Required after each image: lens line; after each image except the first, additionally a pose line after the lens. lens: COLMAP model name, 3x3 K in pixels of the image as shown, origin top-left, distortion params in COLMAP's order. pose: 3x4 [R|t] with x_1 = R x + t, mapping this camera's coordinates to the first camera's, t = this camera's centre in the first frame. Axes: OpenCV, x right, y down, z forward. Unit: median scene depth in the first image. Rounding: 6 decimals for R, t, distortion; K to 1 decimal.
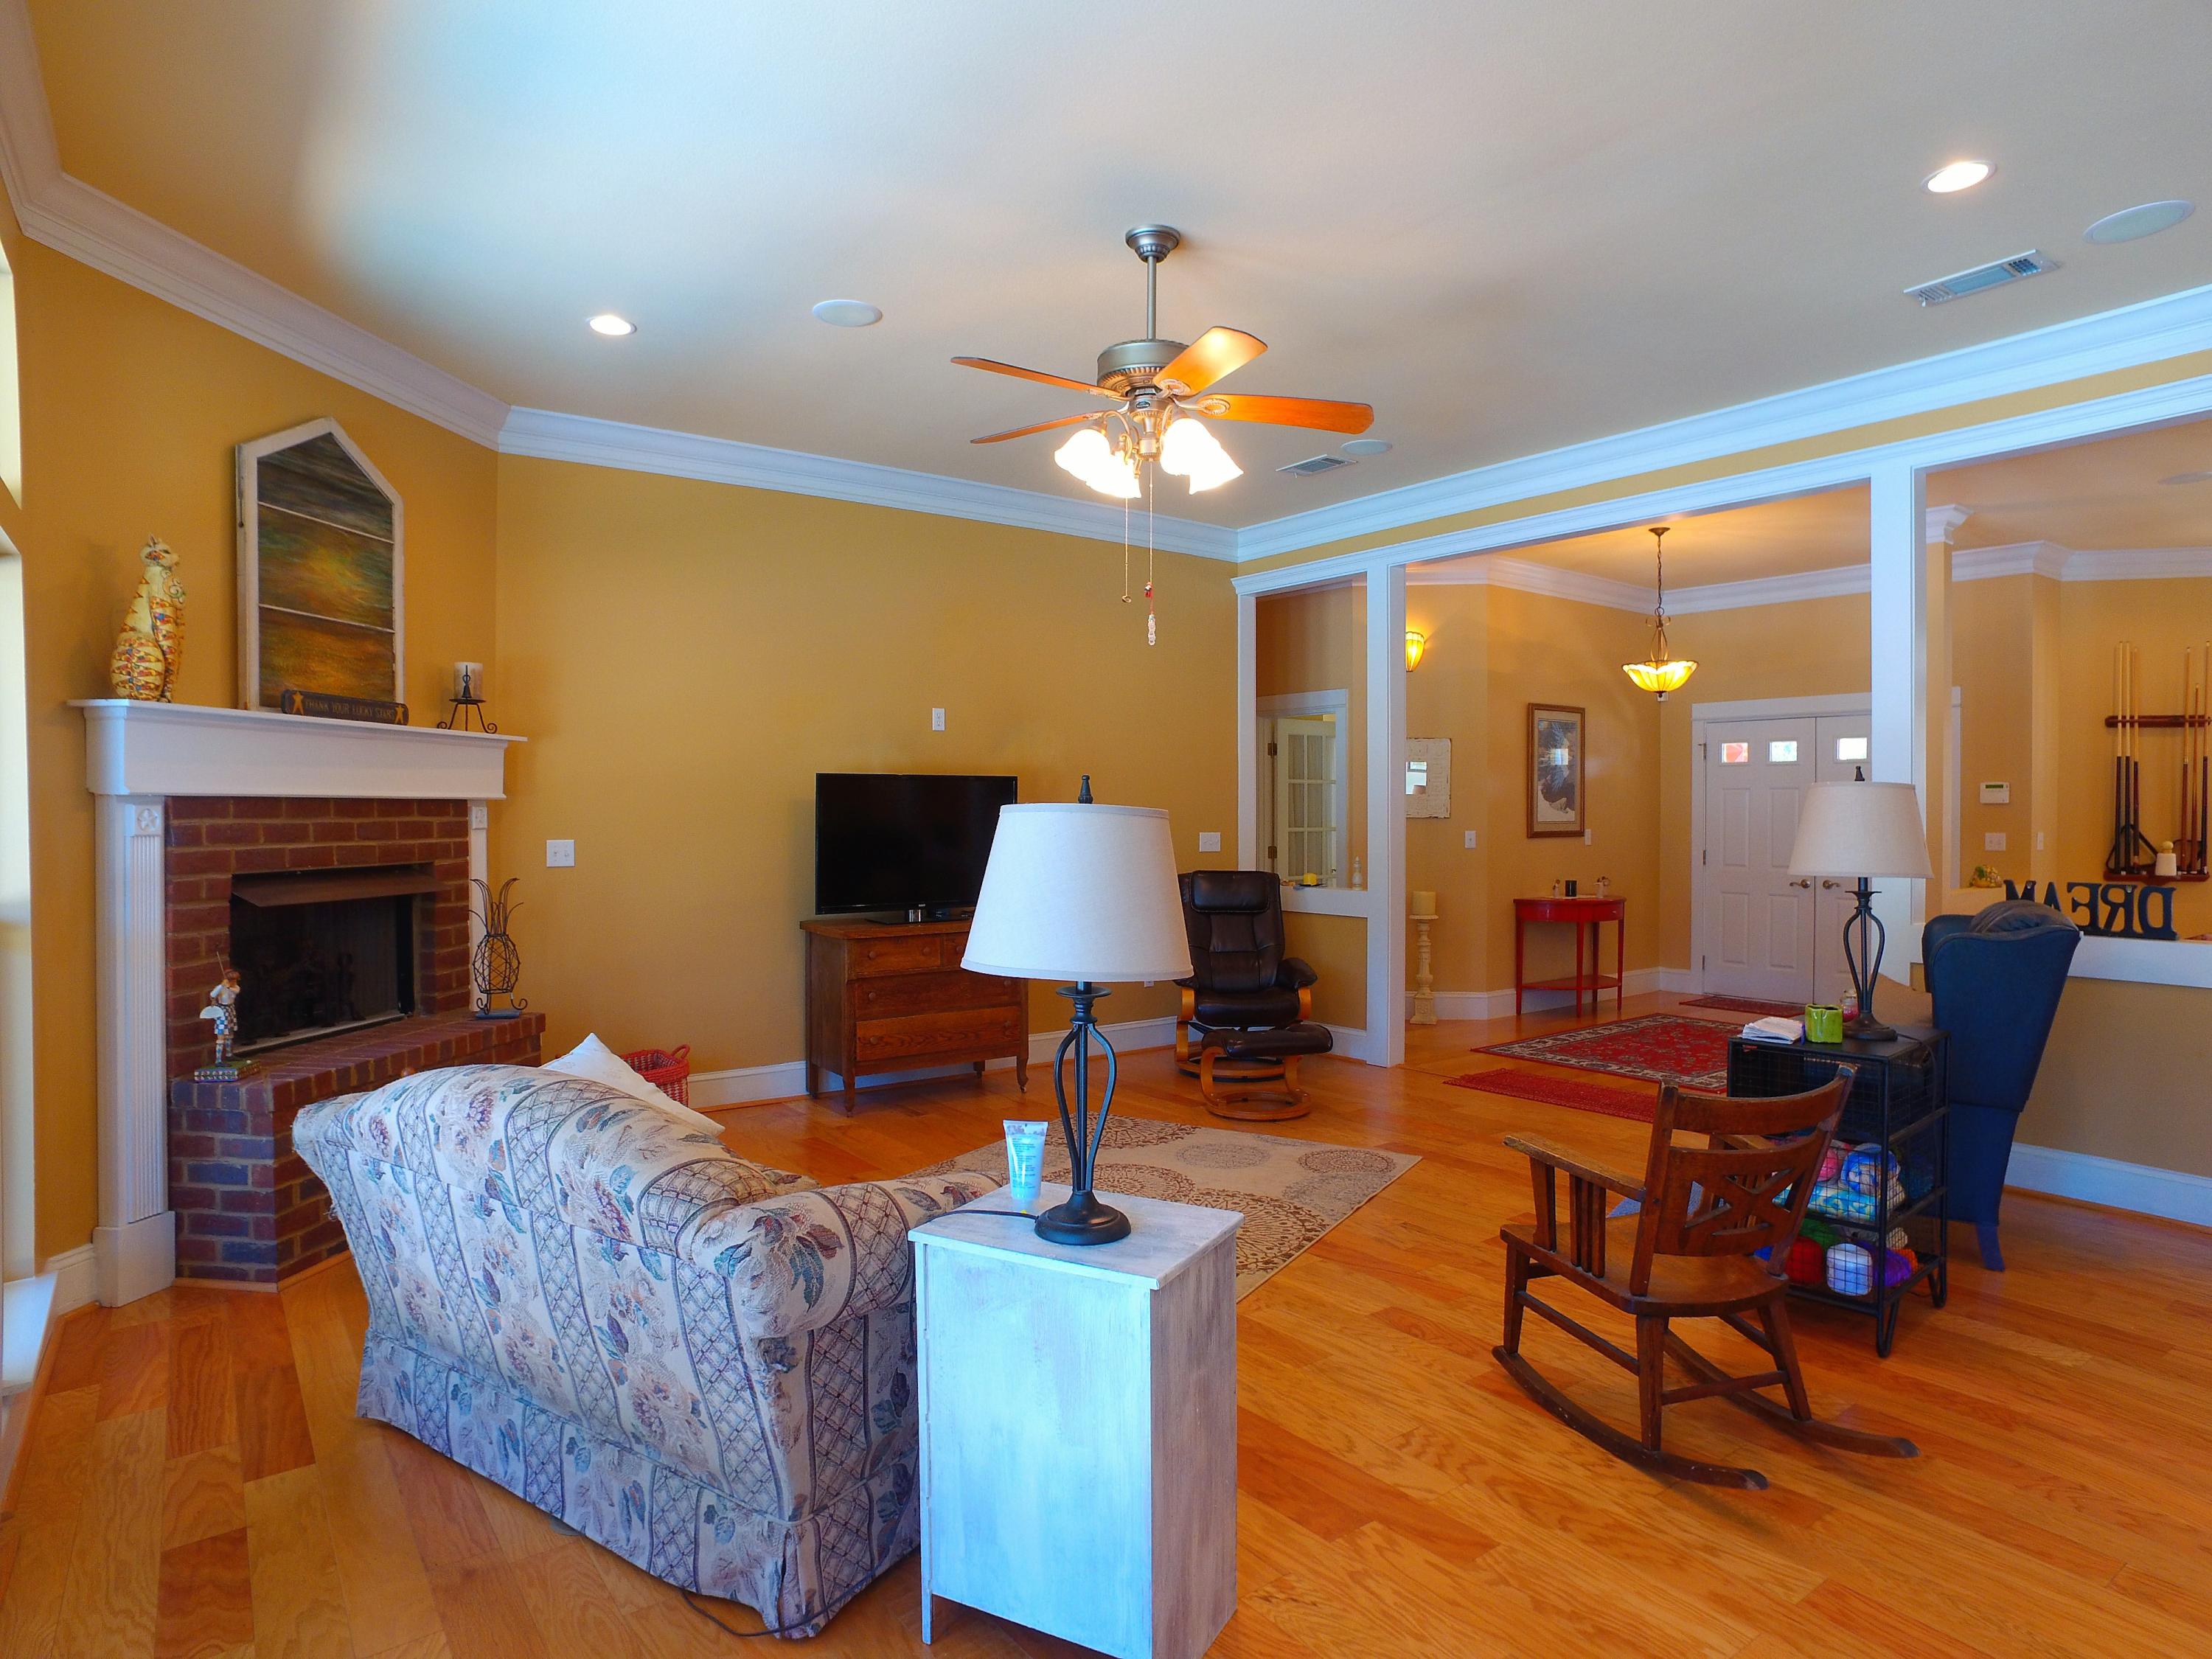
lens RADIAL K [[1280.0, 0, 1117.7], [0, 1280.0, 831.3], [0, 0, 1]] dist [-0.100867, 0.055913]
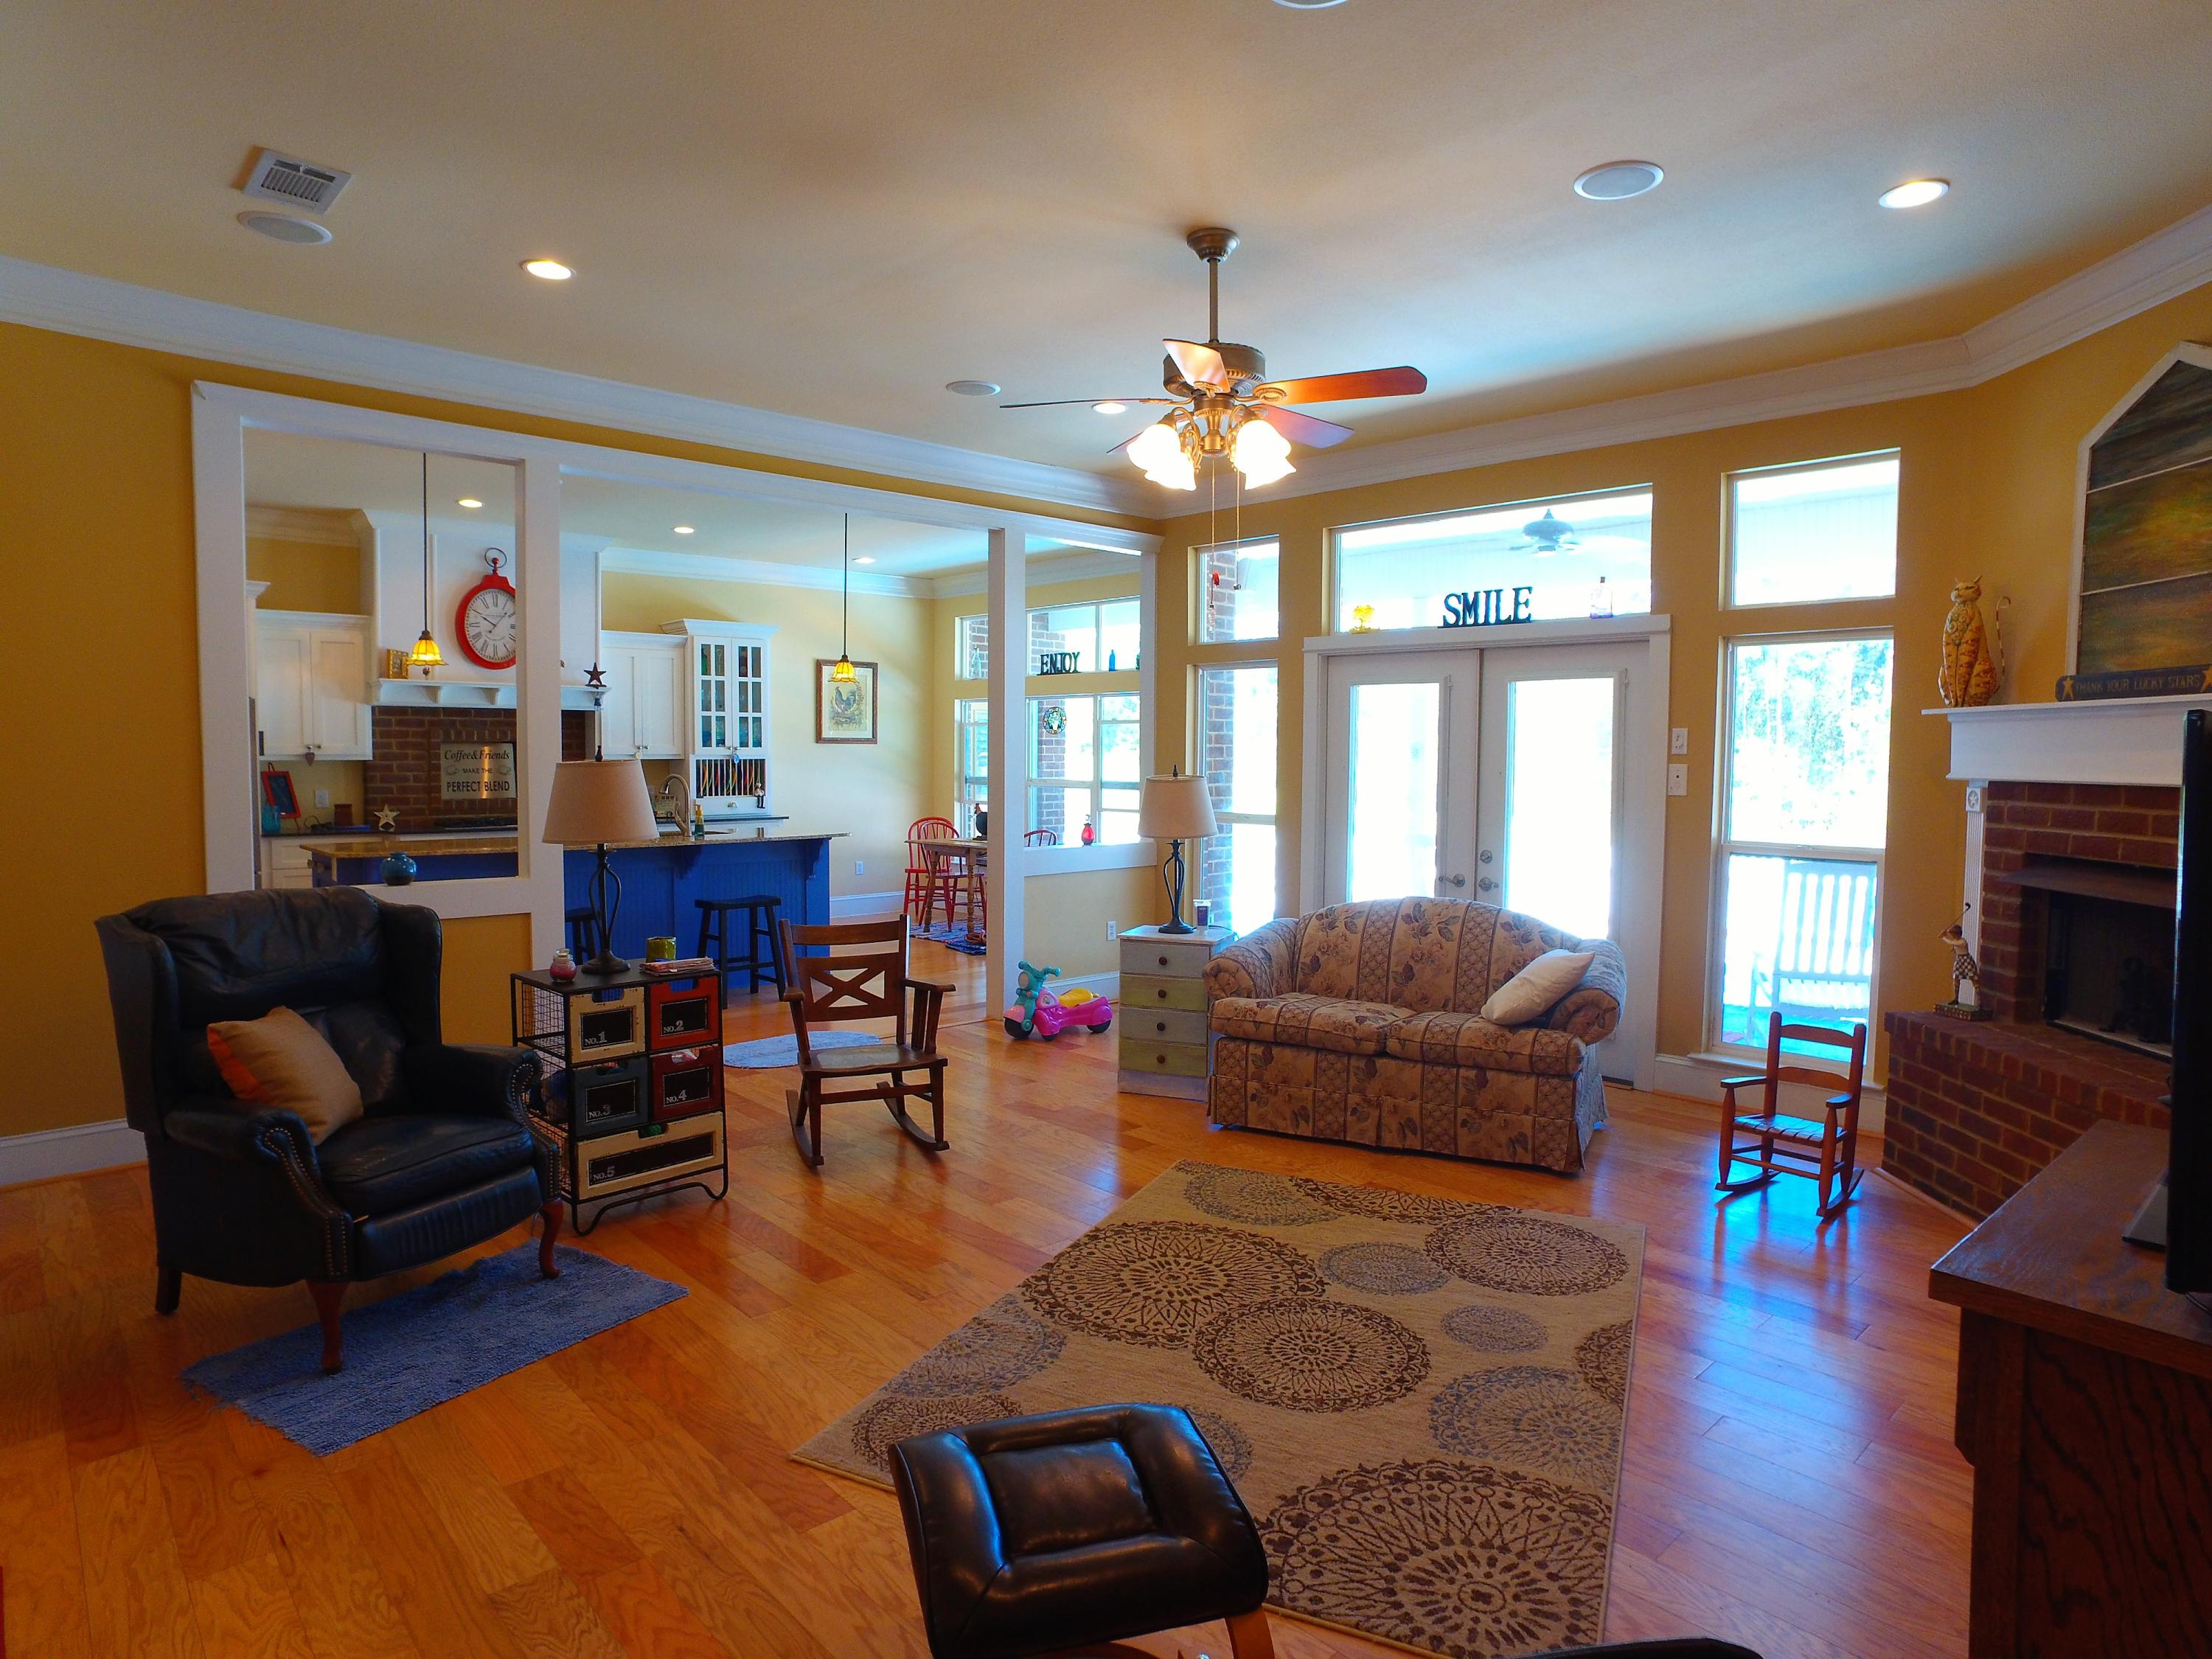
lens RADIAL K [[1280.0, 0, 1101.2], [0, 1280.0, 828.3], [0, 0, 1]] dist [-0.100867, 0.055913]
pose [[-0.994975, -0.002390, -0.100100, 0.174069], [-0.009977, 0.997106, 0.075363, -0.049183], [0.099630, 0.075983, -0.992119, 1.609048]]
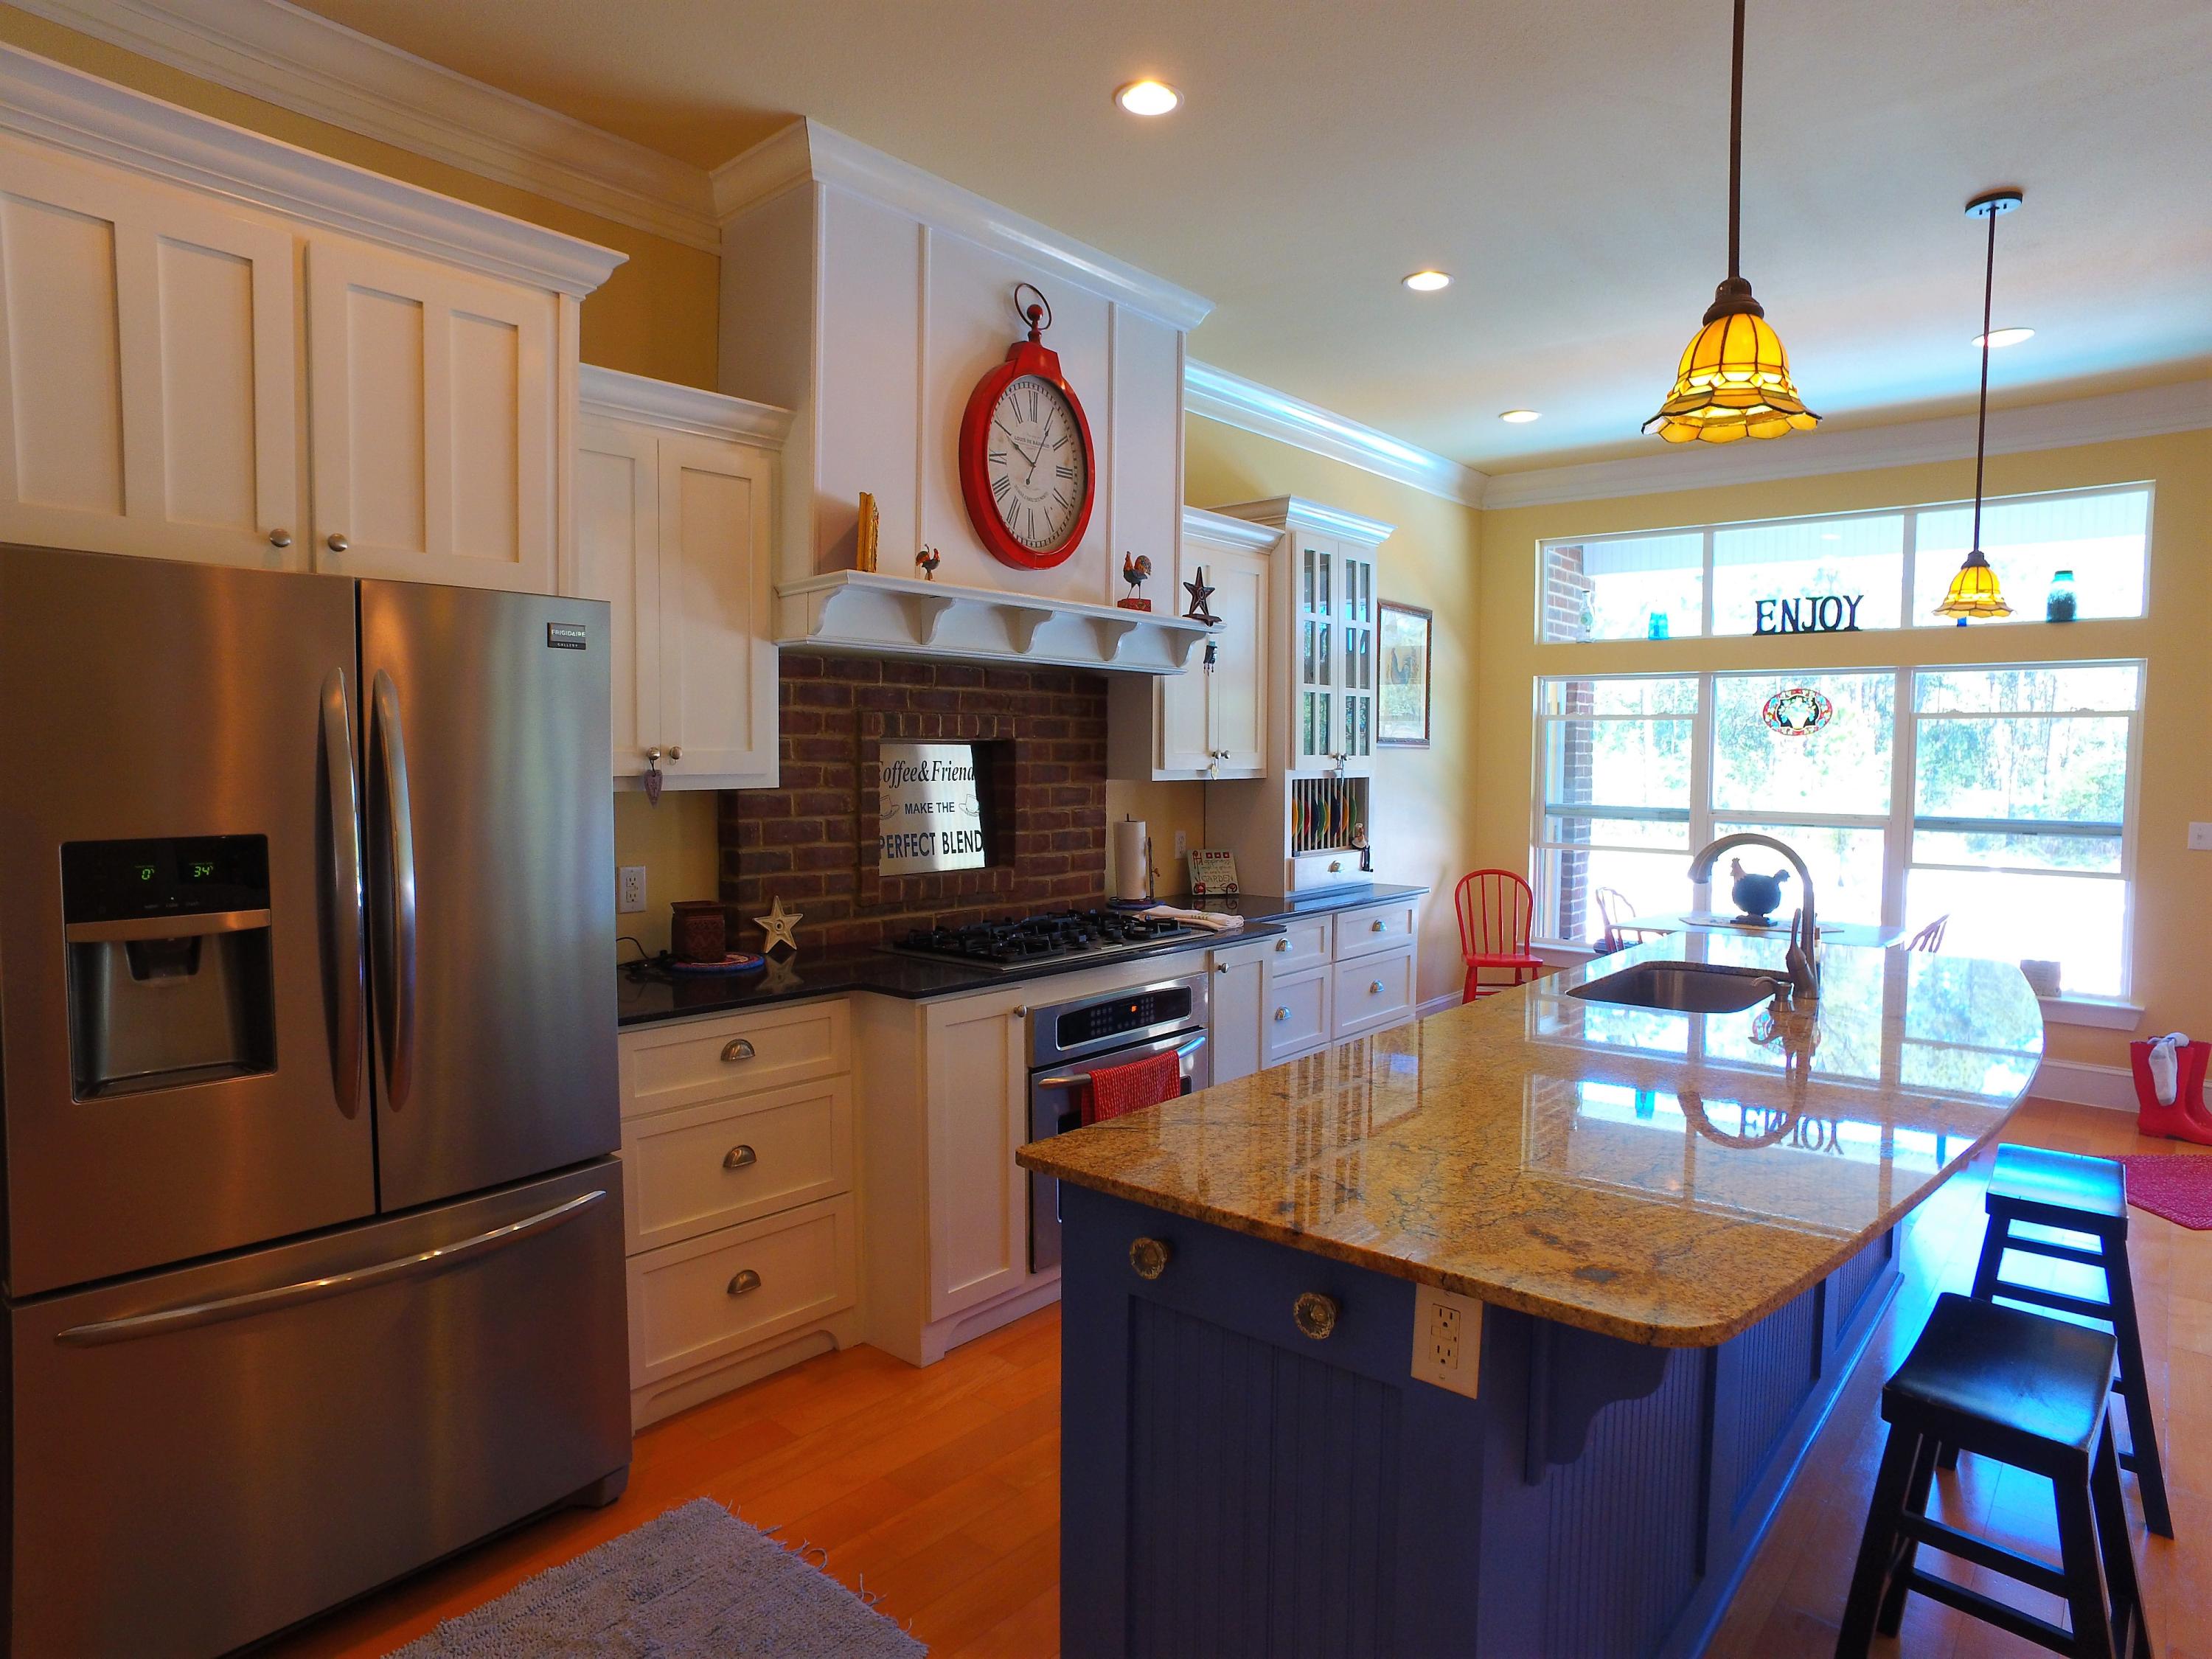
lens RADIAL K [[1280.0, 0, 1115.4], [0, 1280.0, 832.3], [0, 0, 1]] dist [-0.100867, 0.055913]
pose [[-0.977104, 0.003576, -0.212733, 1.009144], [-0.013479, 0.996810, 0.078666, -0.035457], [0.212335, 0.079732, -0.973939, 0.443988]]
